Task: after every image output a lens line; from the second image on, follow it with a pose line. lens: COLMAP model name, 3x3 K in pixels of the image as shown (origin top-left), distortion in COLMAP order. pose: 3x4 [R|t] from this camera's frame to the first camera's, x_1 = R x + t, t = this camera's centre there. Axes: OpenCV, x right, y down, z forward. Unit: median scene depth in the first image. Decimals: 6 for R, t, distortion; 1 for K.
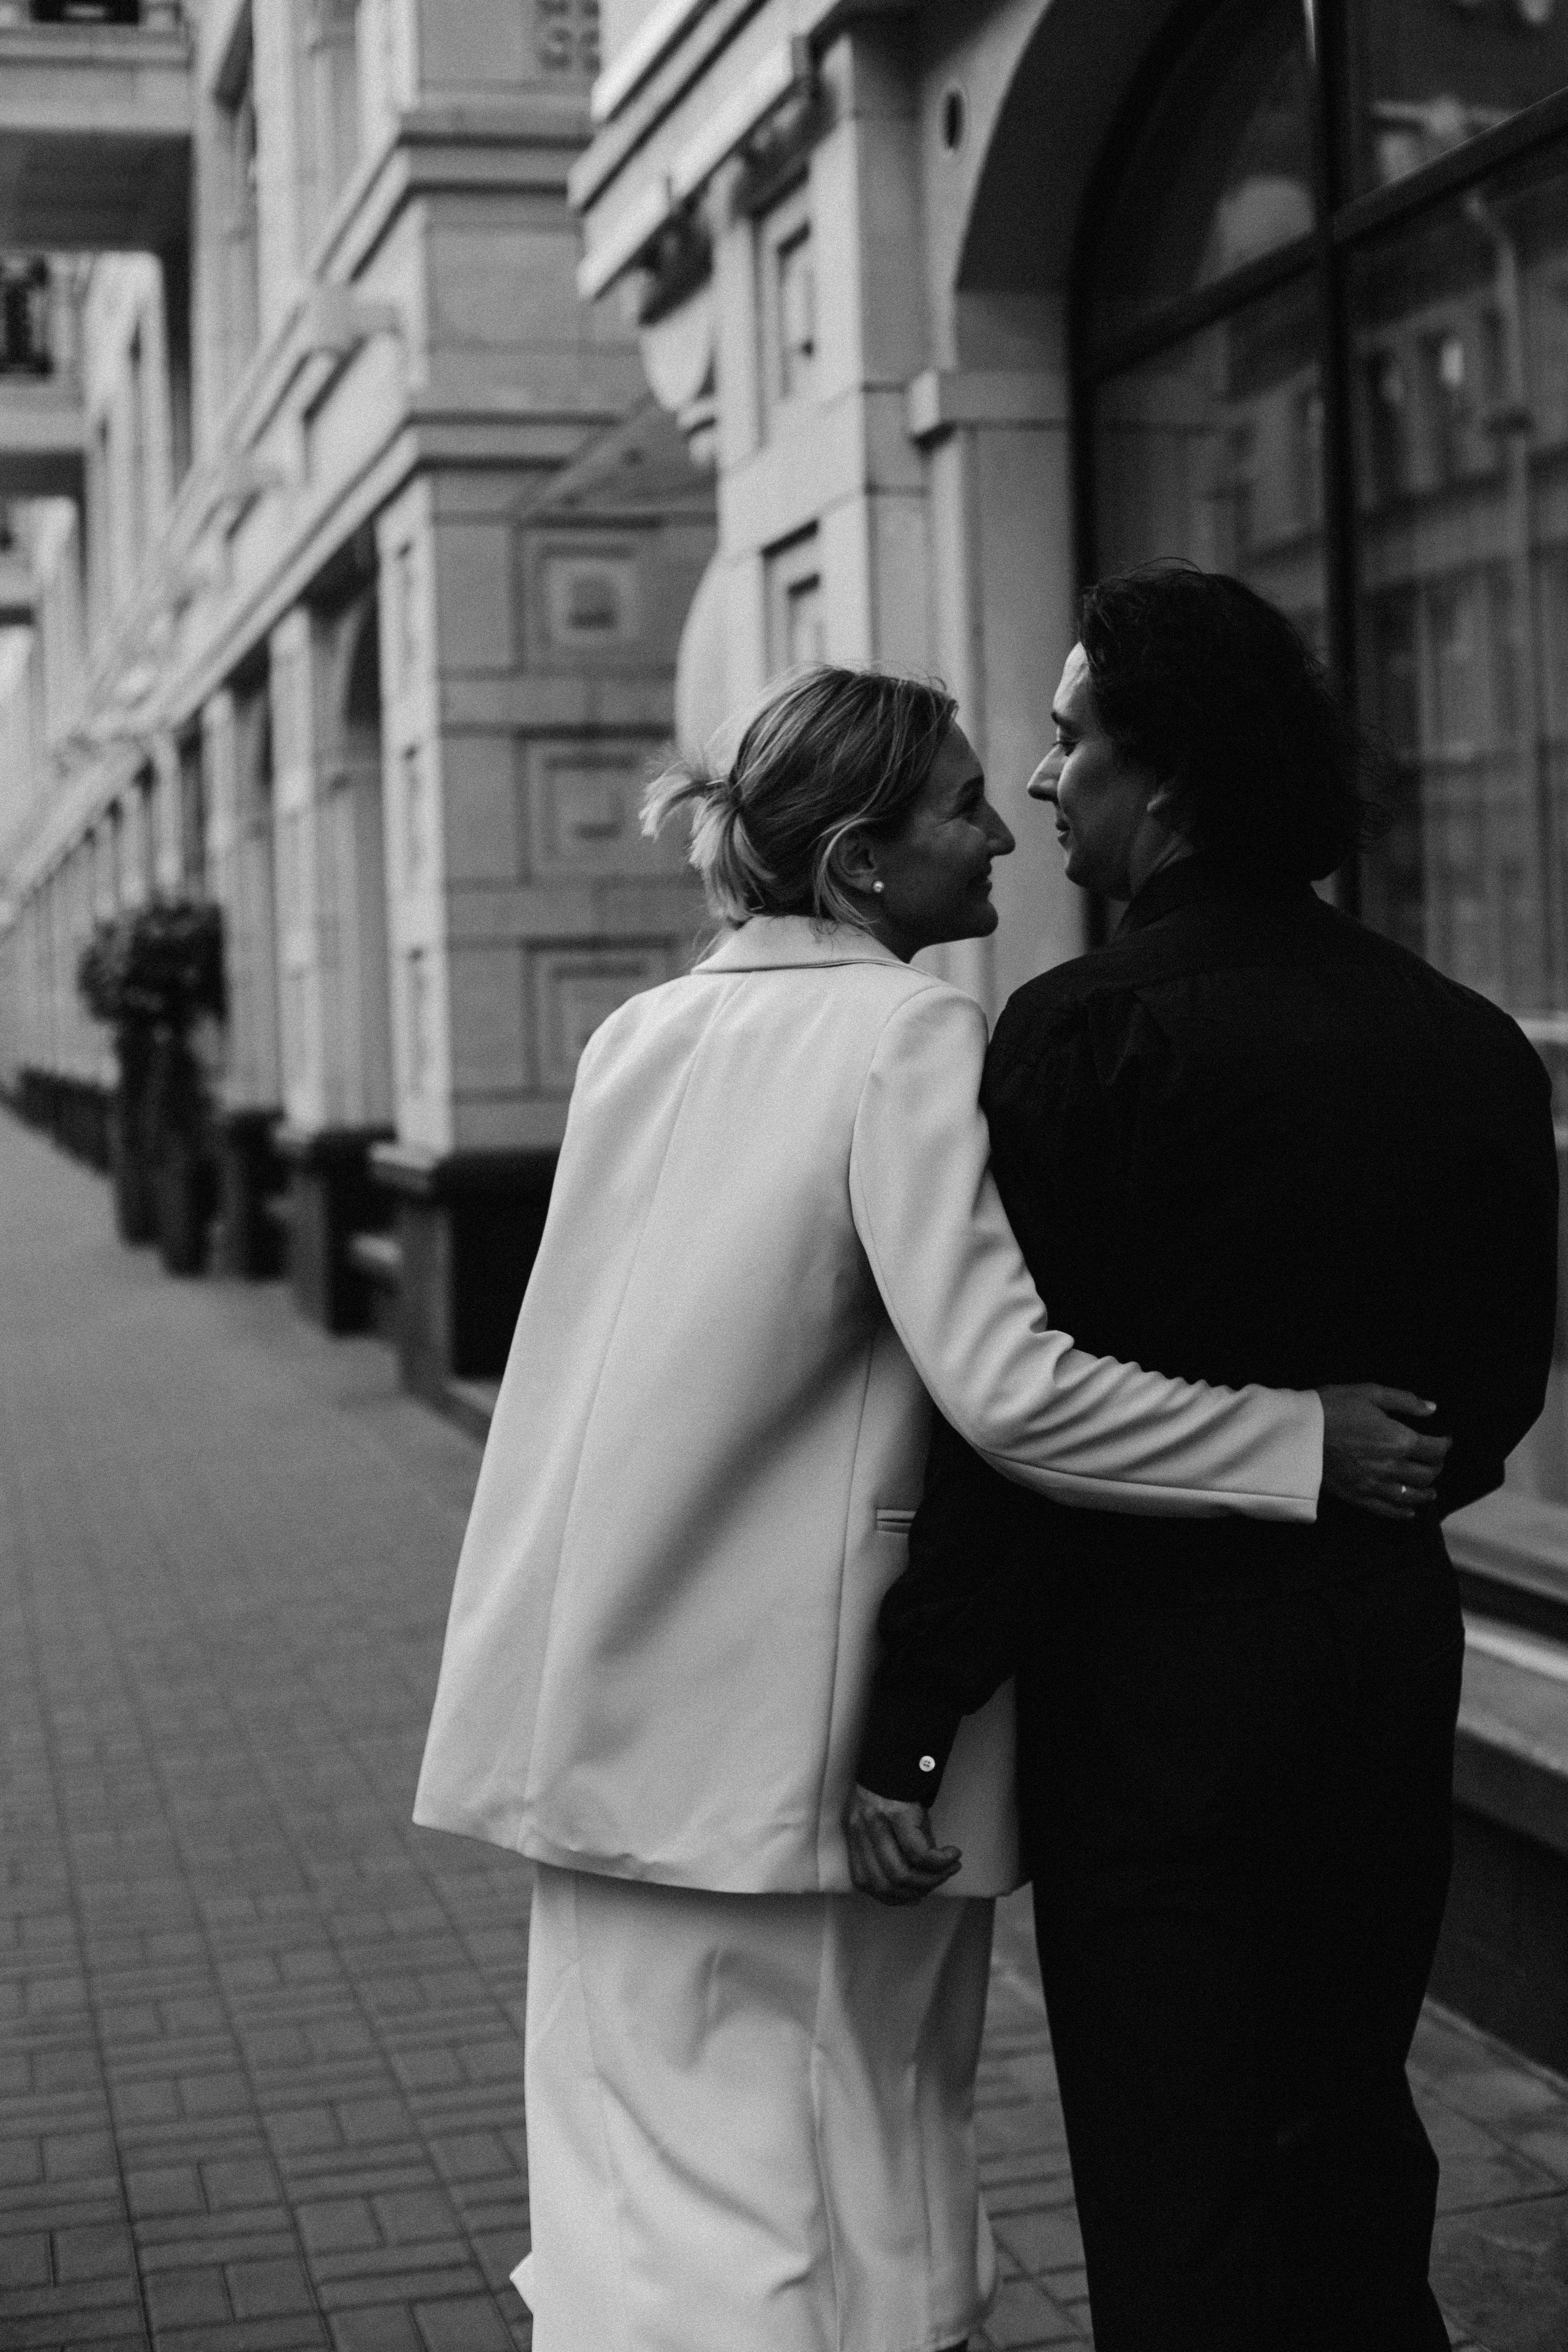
lens RADIAL K [[3391.0, 0, 784.0], [0, 3391.0, 1176.0], [0, 0, 1]] dist [-0.132752, 0.099036]
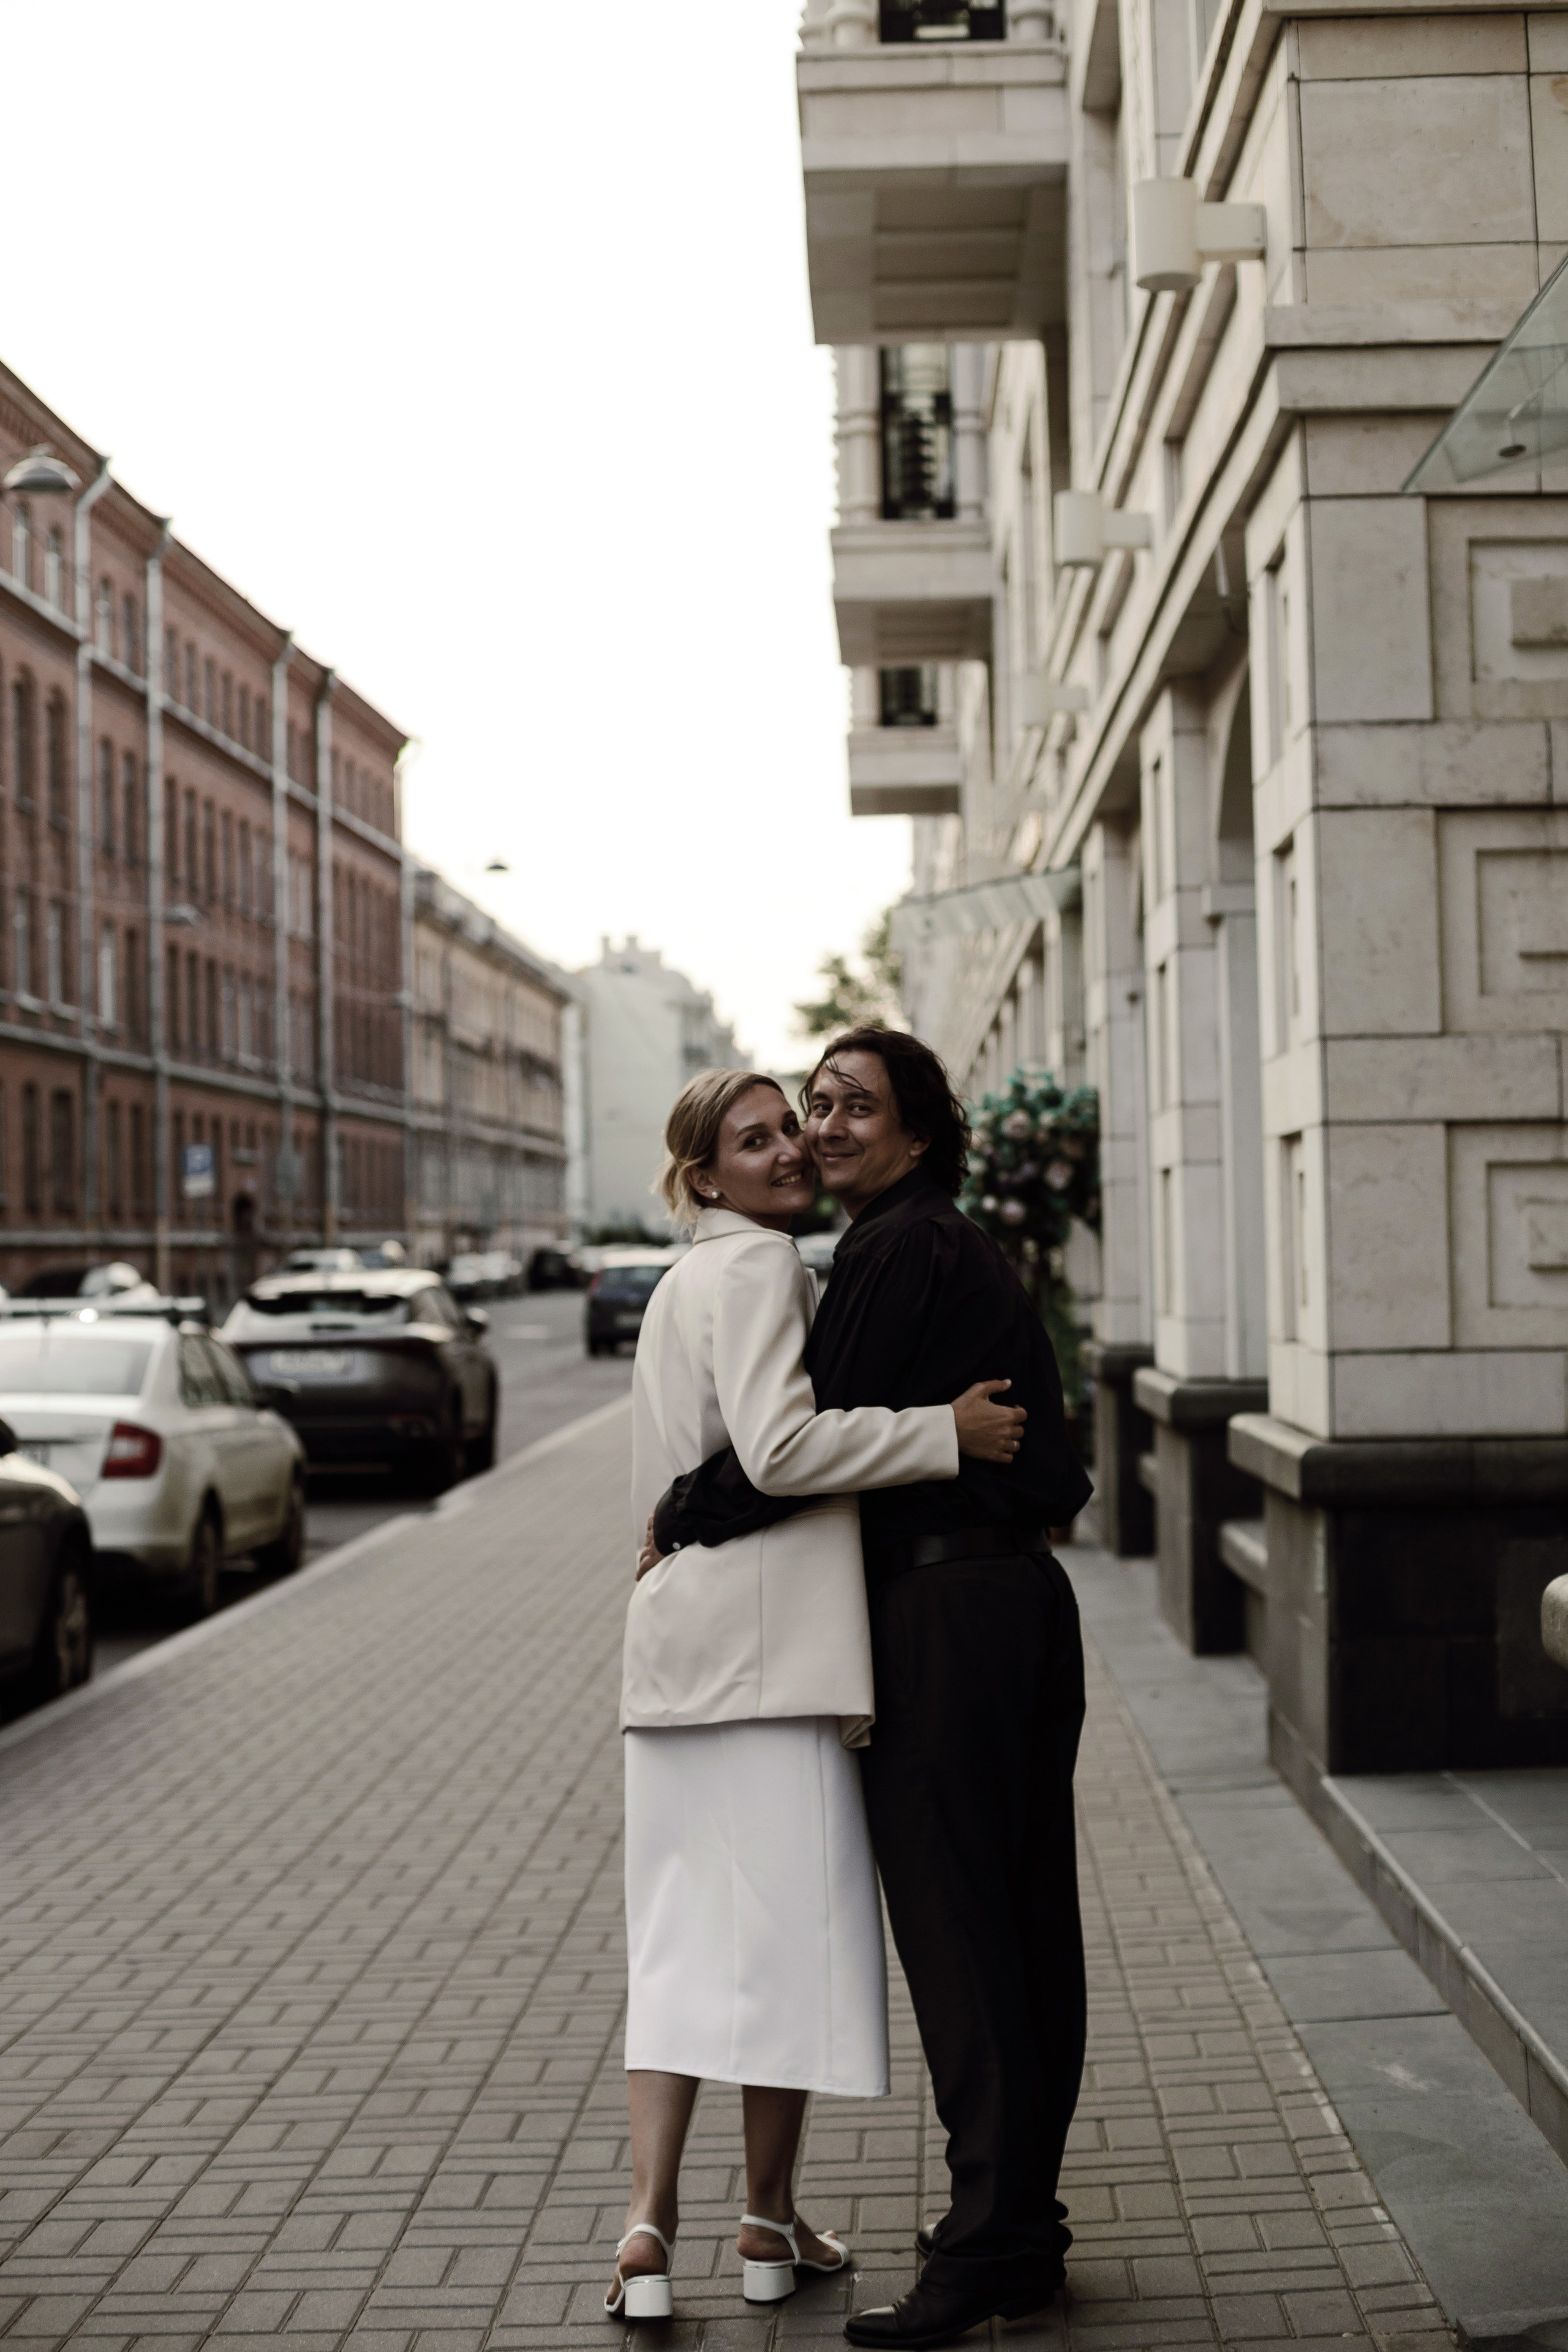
lens RADIAL K [[3311.9, 0, 987.6], [0, 3311.9, 1176.2], [0, 0, 1]] dist [-0.095288, -0.010949]
pose [[0.973665, 0.001047, -0.227979, -0.014034], [-0.015320, 0.998030, -0.060843, -0.015584], [0.227466, 0.062733, 0.971763, 0.311925]]
